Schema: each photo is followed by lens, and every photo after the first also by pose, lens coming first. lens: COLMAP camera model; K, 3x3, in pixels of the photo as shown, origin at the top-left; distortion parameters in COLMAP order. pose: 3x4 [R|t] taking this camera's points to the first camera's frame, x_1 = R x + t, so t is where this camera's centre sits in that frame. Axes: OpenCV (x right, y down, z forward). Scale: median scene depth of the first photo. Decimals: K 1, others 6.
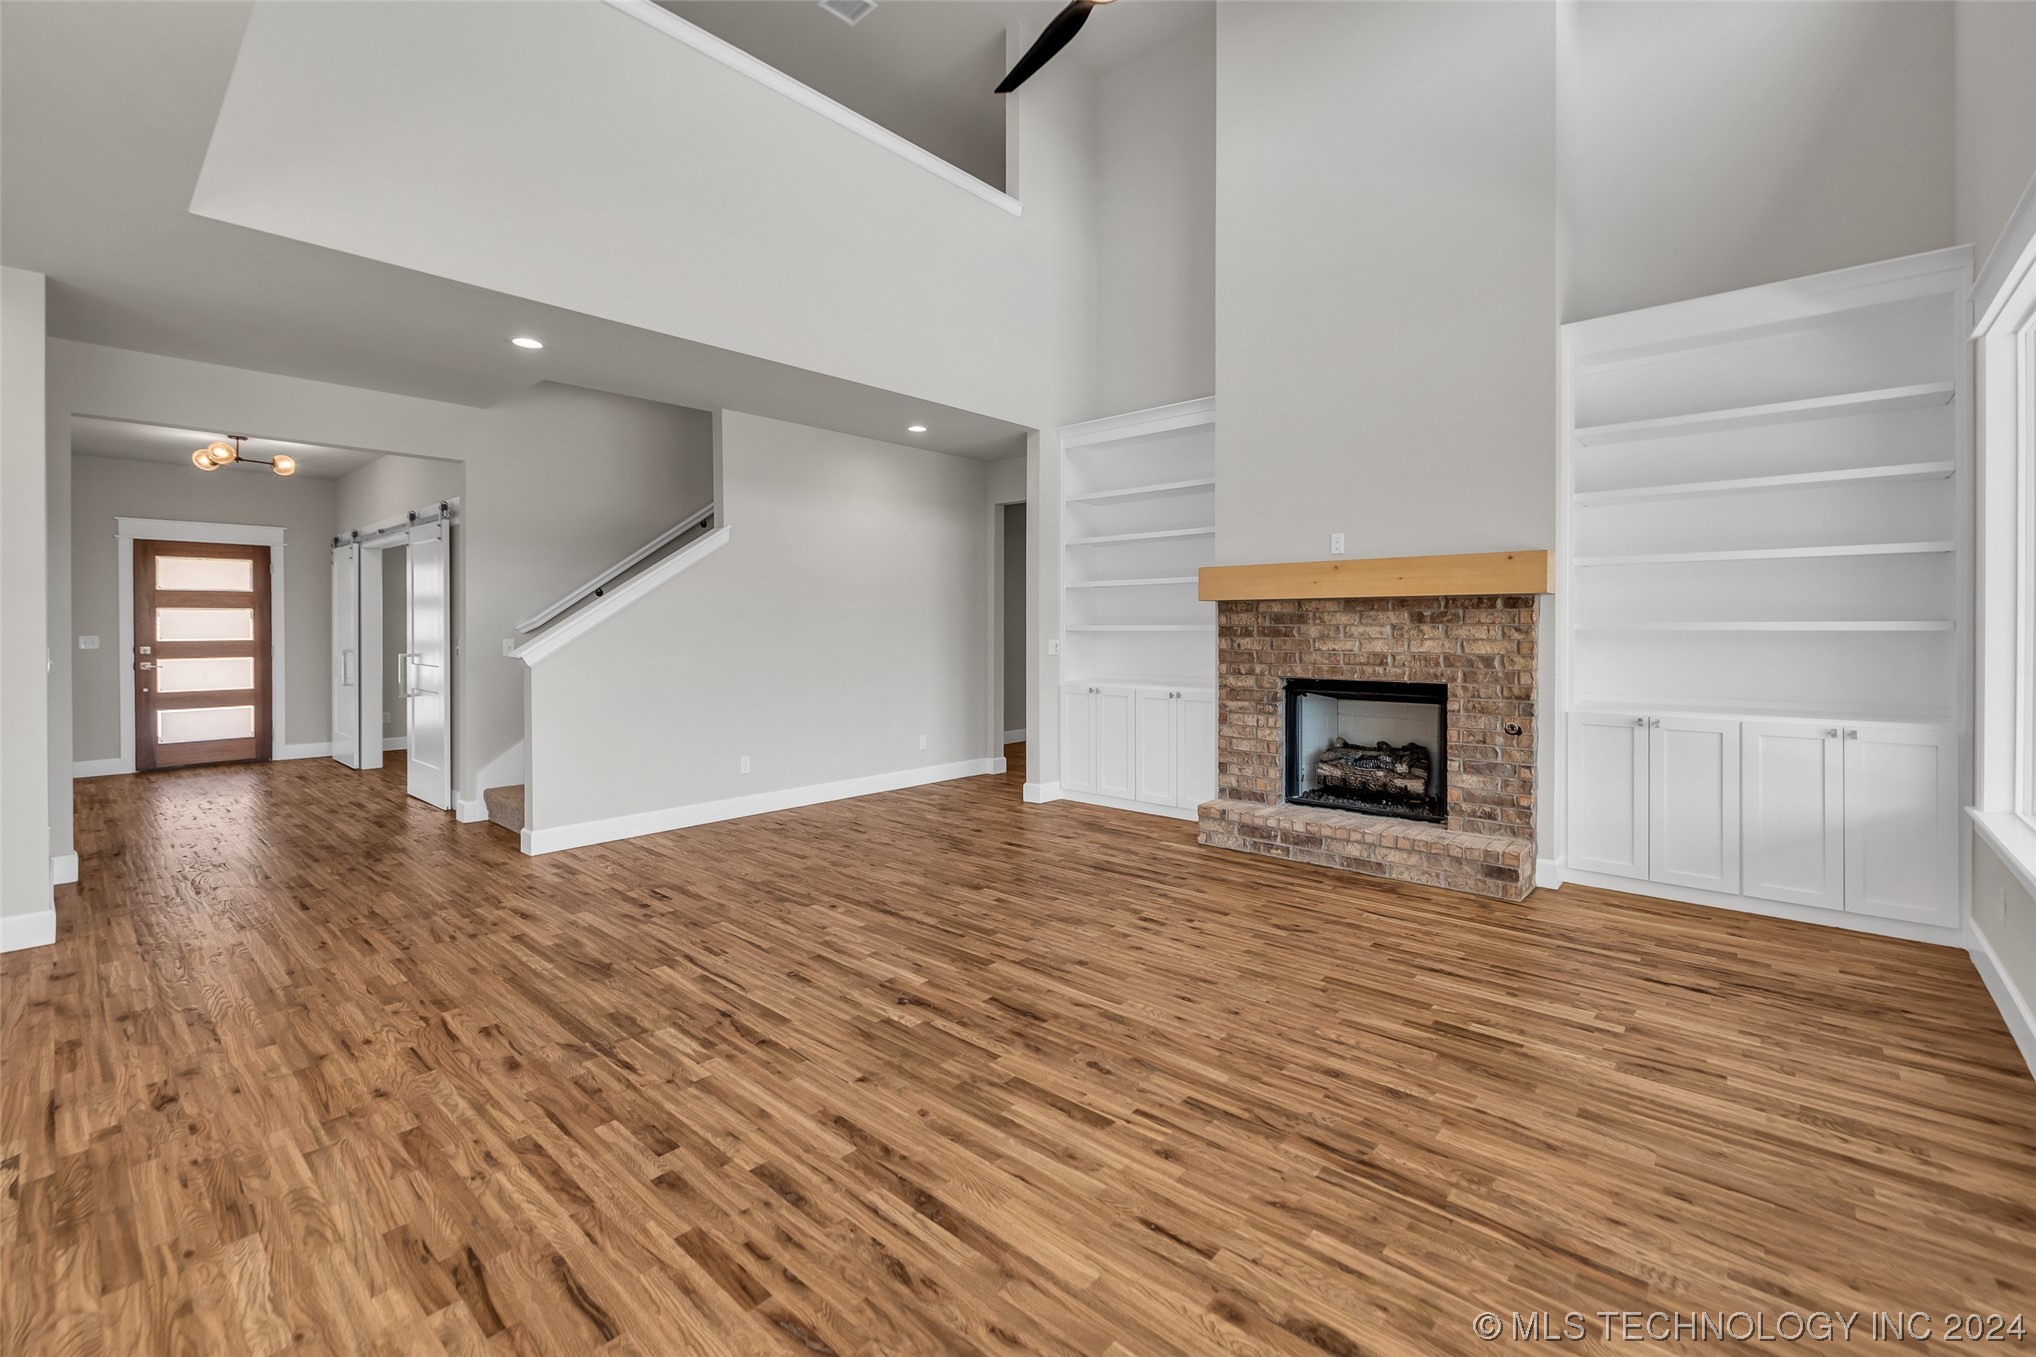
lens RADIAL K [[867.2, 0, 1023.0], [0, 867.2, 634.2], [0, 0, 1]] dist [-0.001011, 0.000670]
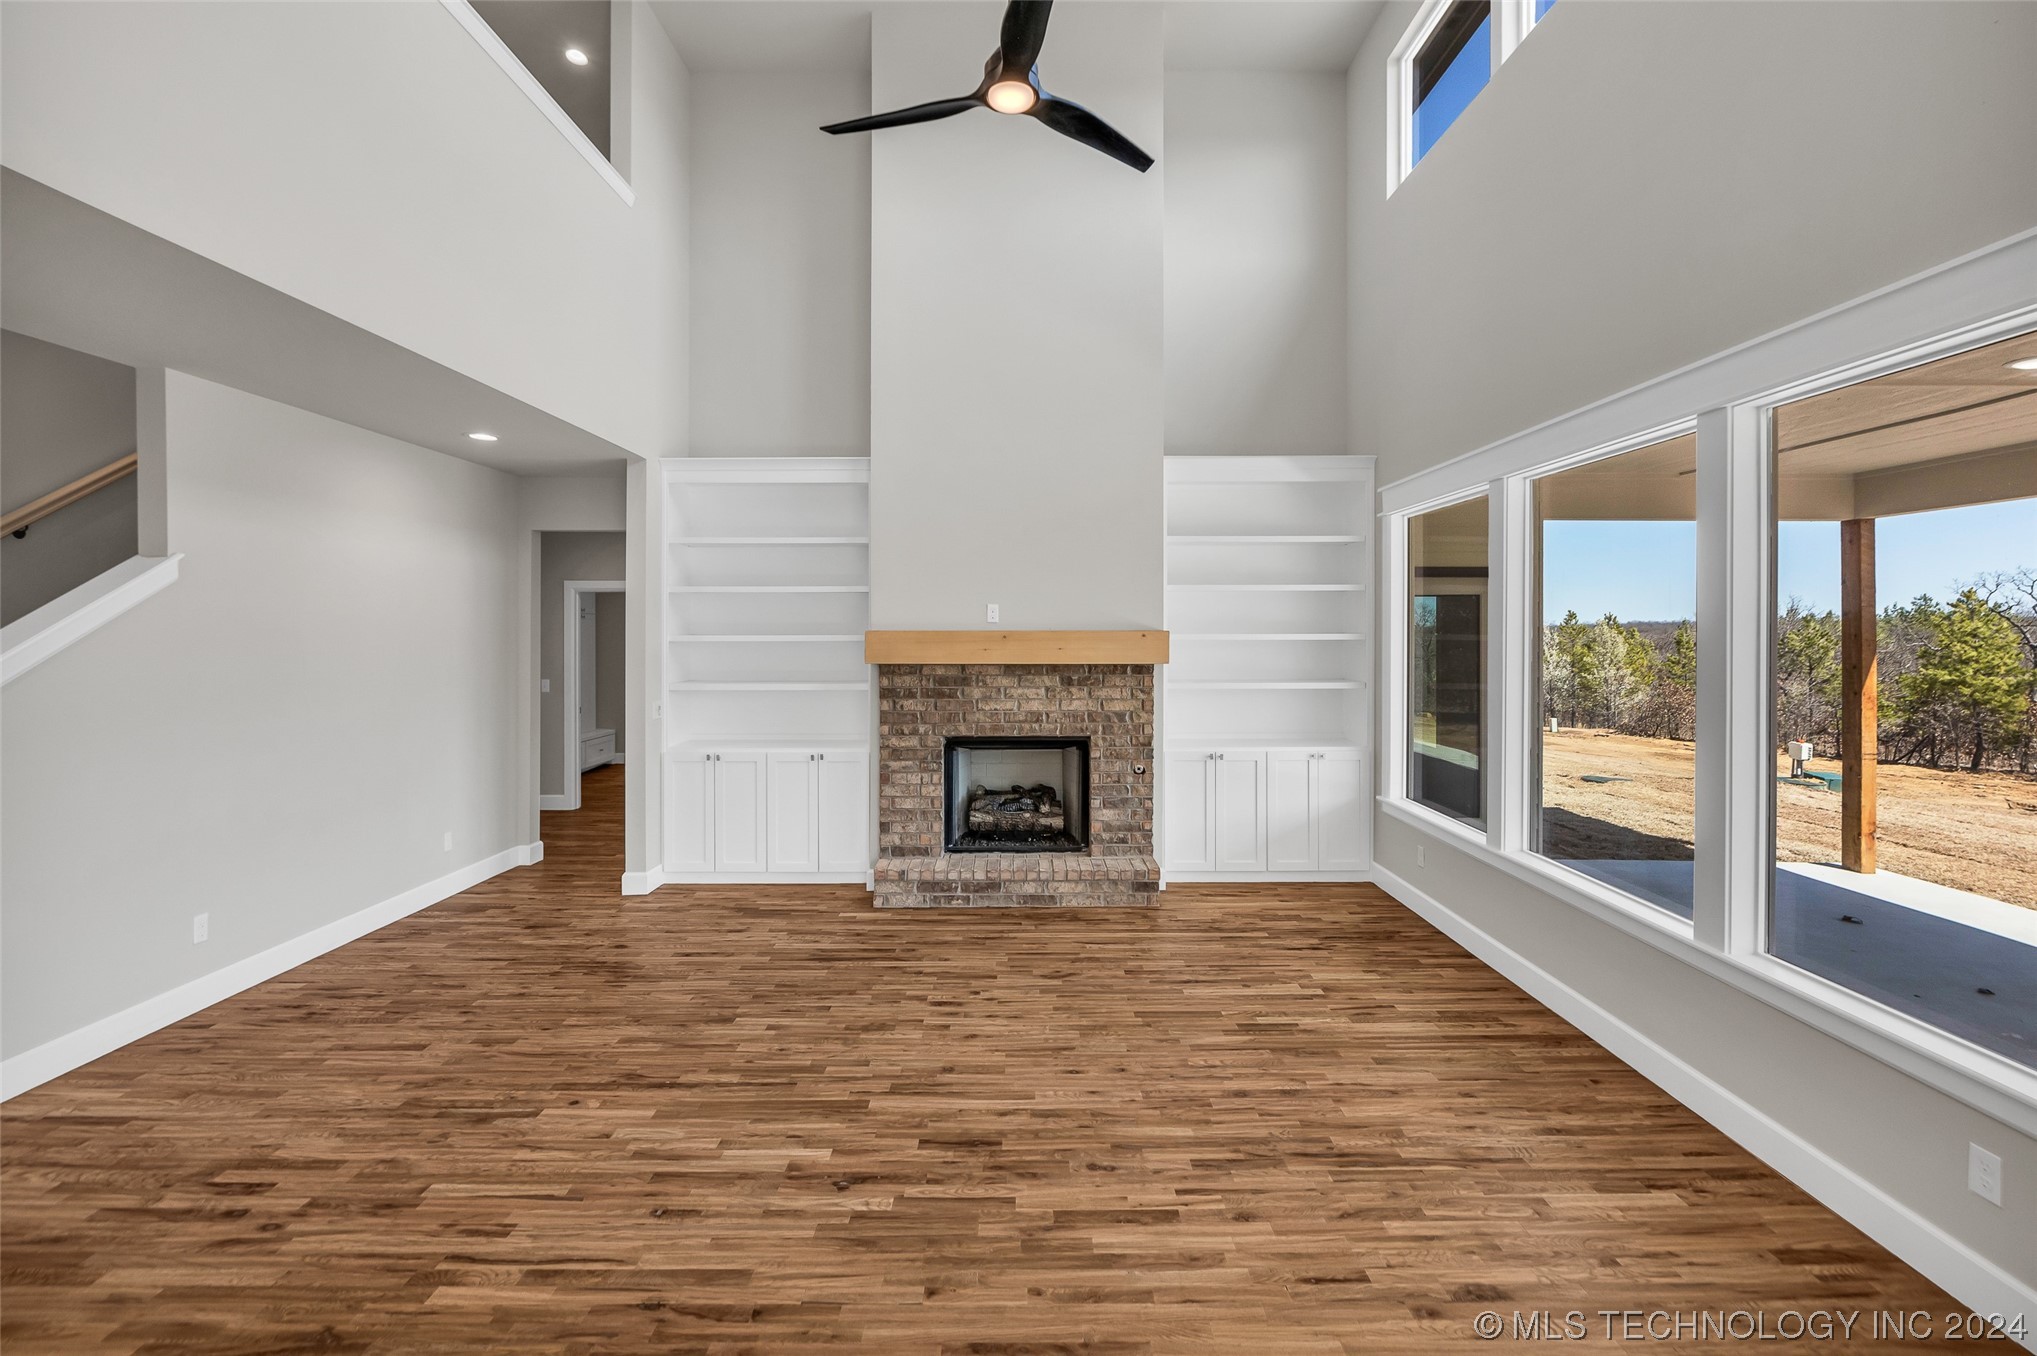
lens RADIAL K [[867.6, 0, 1022.1], [0, 867.6, 636.6], [0, 0, 1]] dist [-0.001011, 0.000670]
pose [[0.746195, -0.000671, 0.665728, -0.505248], [0.004910, 0.999978, -0.004495, -0.099488], [-0.665710, 0.006623, 0.746181, 0.210611]]
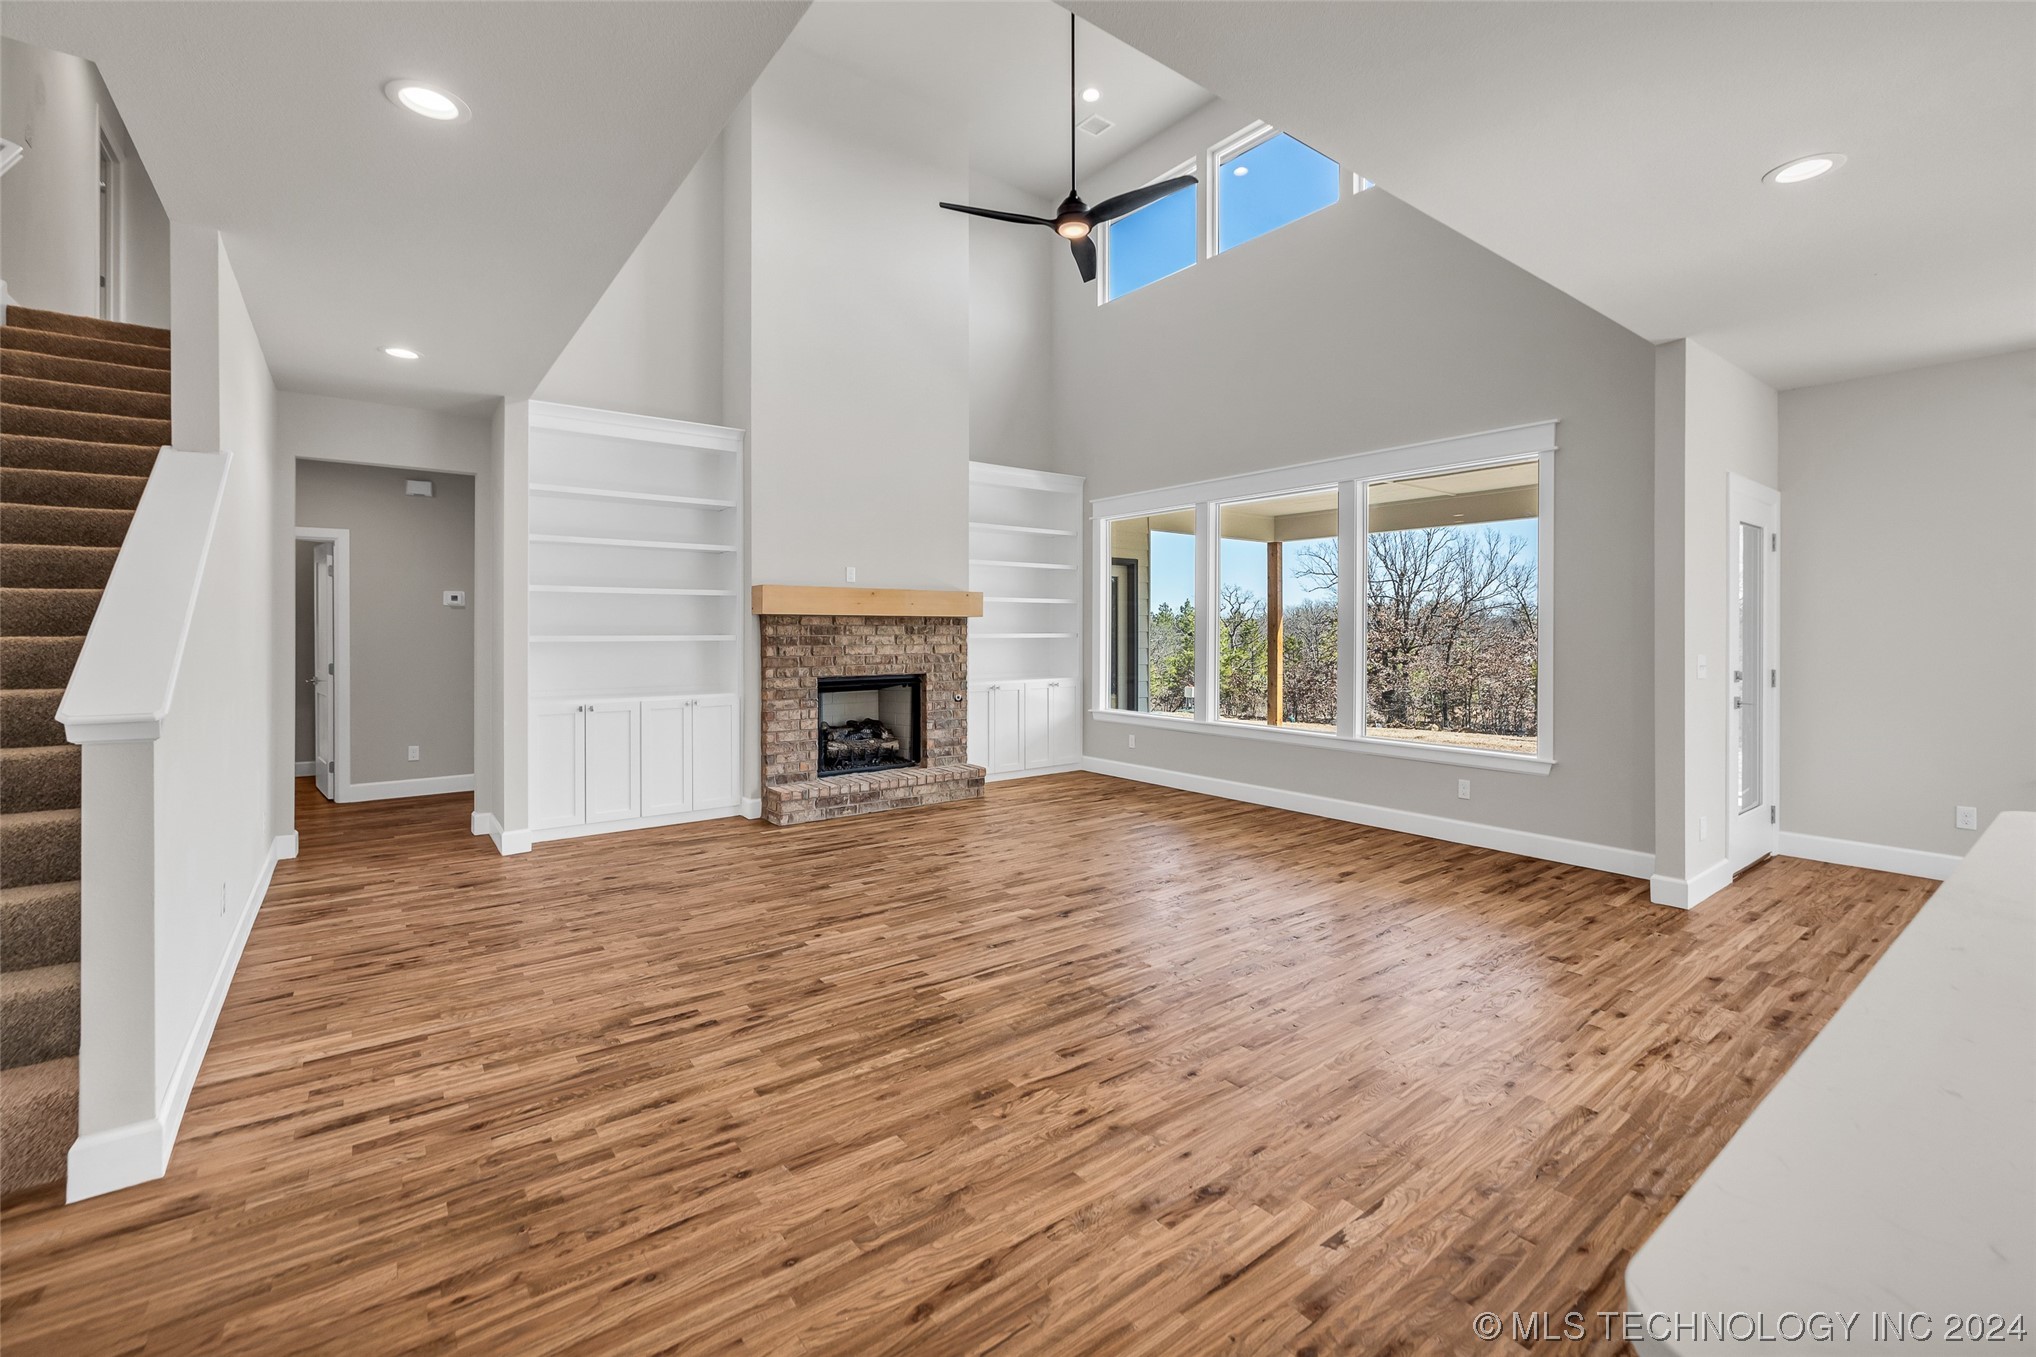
lens RADIAL K [[867.2, 0, 1031.6], [0, 867.2, 630.4], [0, 0, 1]] dist [-0.001011, 0.000670]
pose [[0.181469, 0.002688, 0.983393, -1.297620], [0.009715, 0.999943, -0.004526, -0.013219], [-0.983349, 0.010375, 0.181433, 0.701422]]
